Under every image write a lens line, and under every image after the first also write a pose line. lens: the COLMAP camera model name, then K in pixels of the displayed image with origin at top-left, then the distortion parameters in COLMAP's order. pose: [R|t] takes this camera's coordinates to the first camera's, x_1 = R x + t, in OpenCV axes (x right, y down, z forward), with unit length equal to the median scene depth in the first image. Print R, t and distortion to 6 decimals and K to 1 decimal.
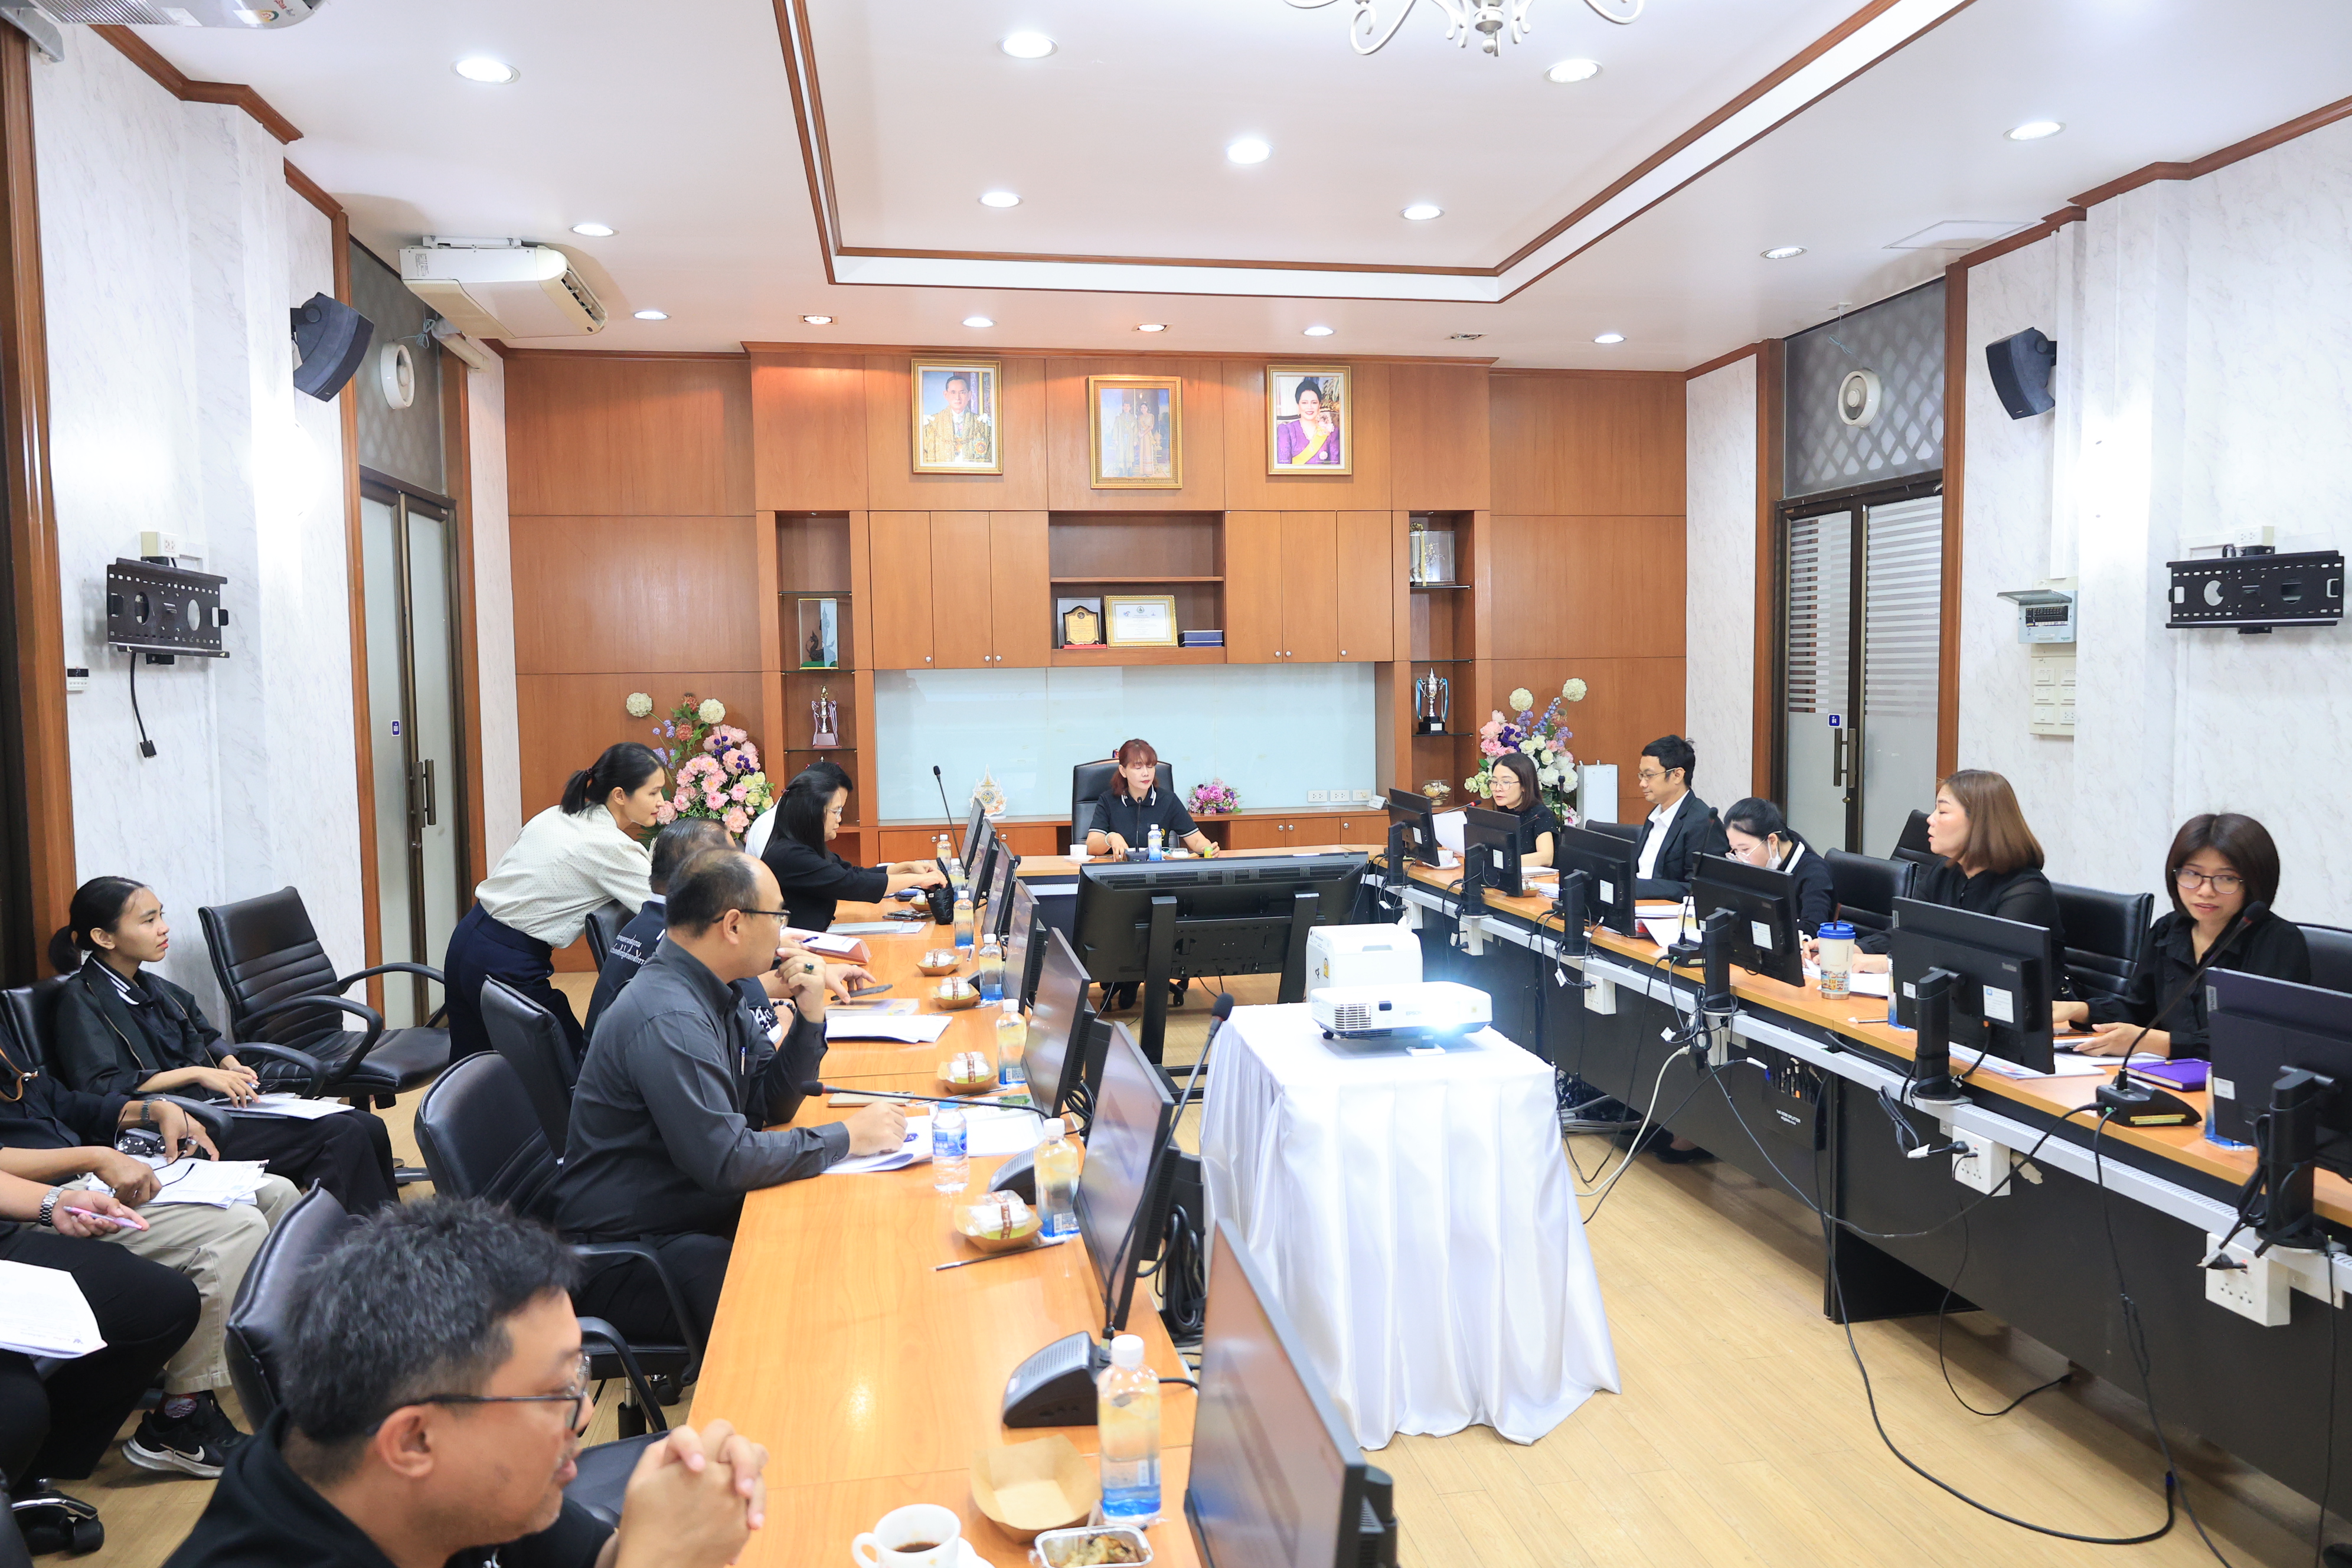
lens RADIAL K [[1640.0, 0, 1176.0], [0, 1640.0, 784.0], [0, 0, 1]] dist [0.030865, -0.002626]
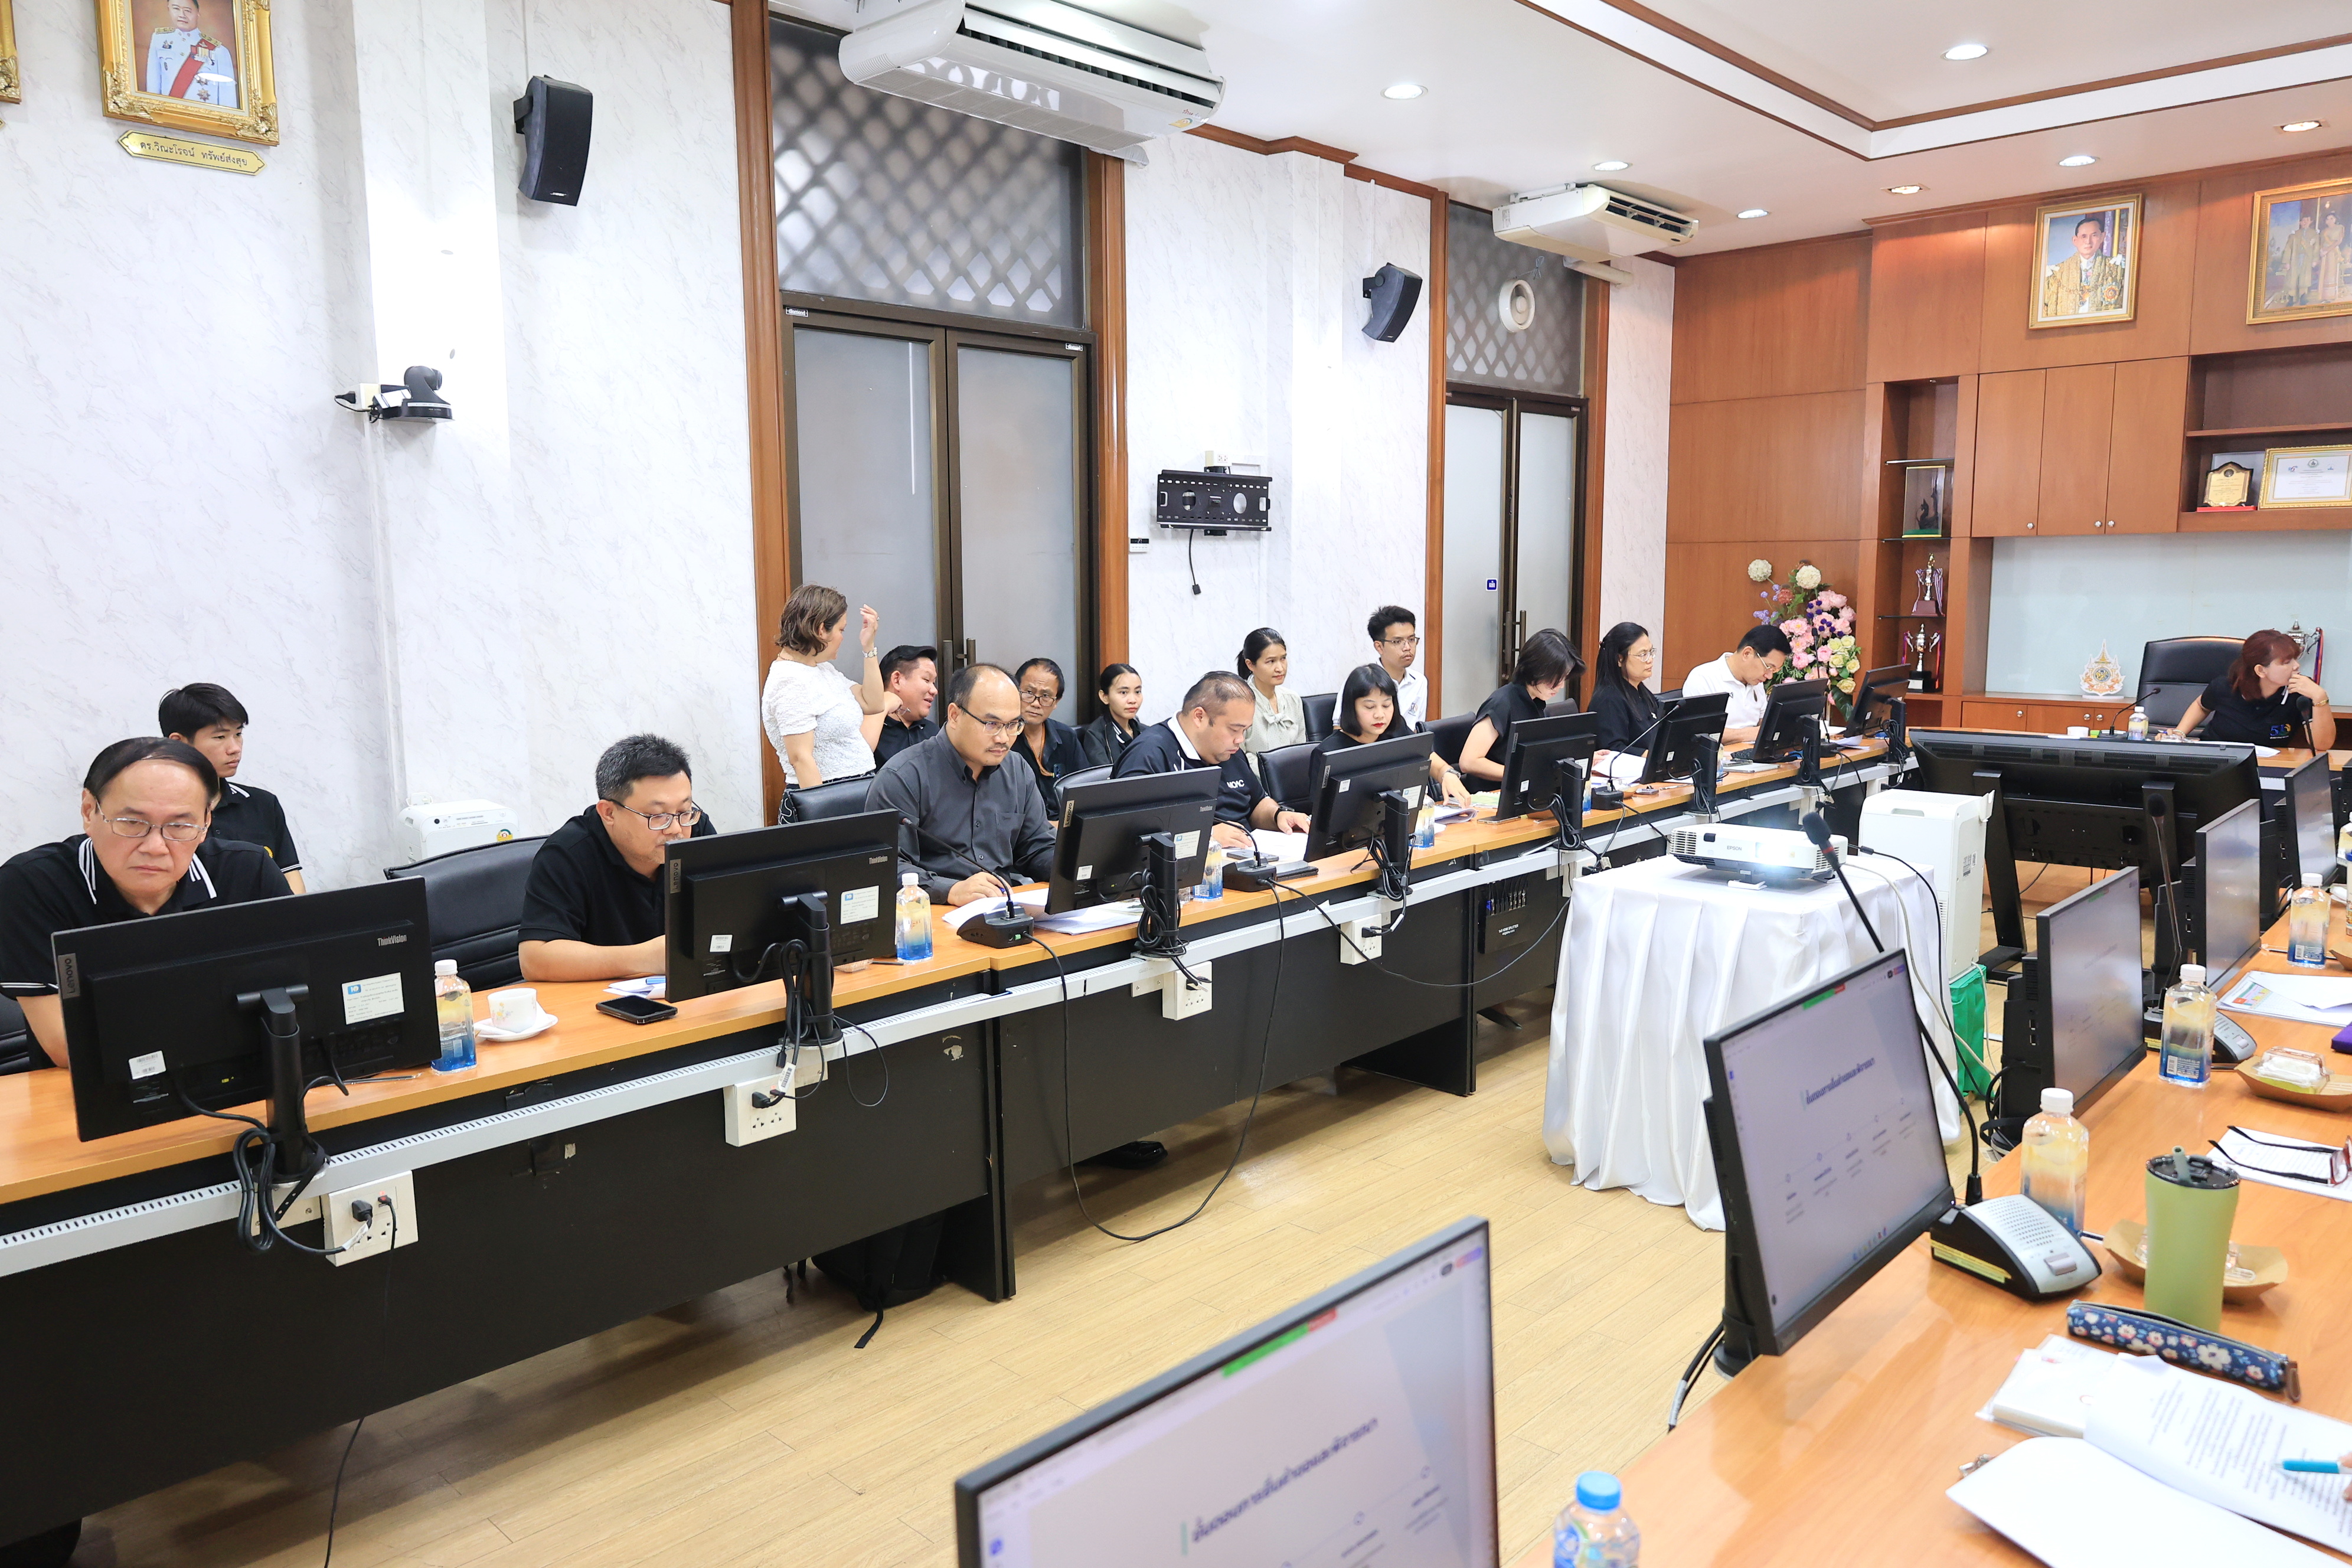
lens RADIAL K [[1640.0, 0, 1176.0], [0, 1640.0, 784.0], [0, 0, 1]] dist [0.030865, -0.002626]
pose [[0.611959, 0.115927, -0.782348, 0.338206], [-0.055057, 0.993044, 0.104081, 0.000715], [0.788971, -0.020620, 0.614084, 0.008664]]
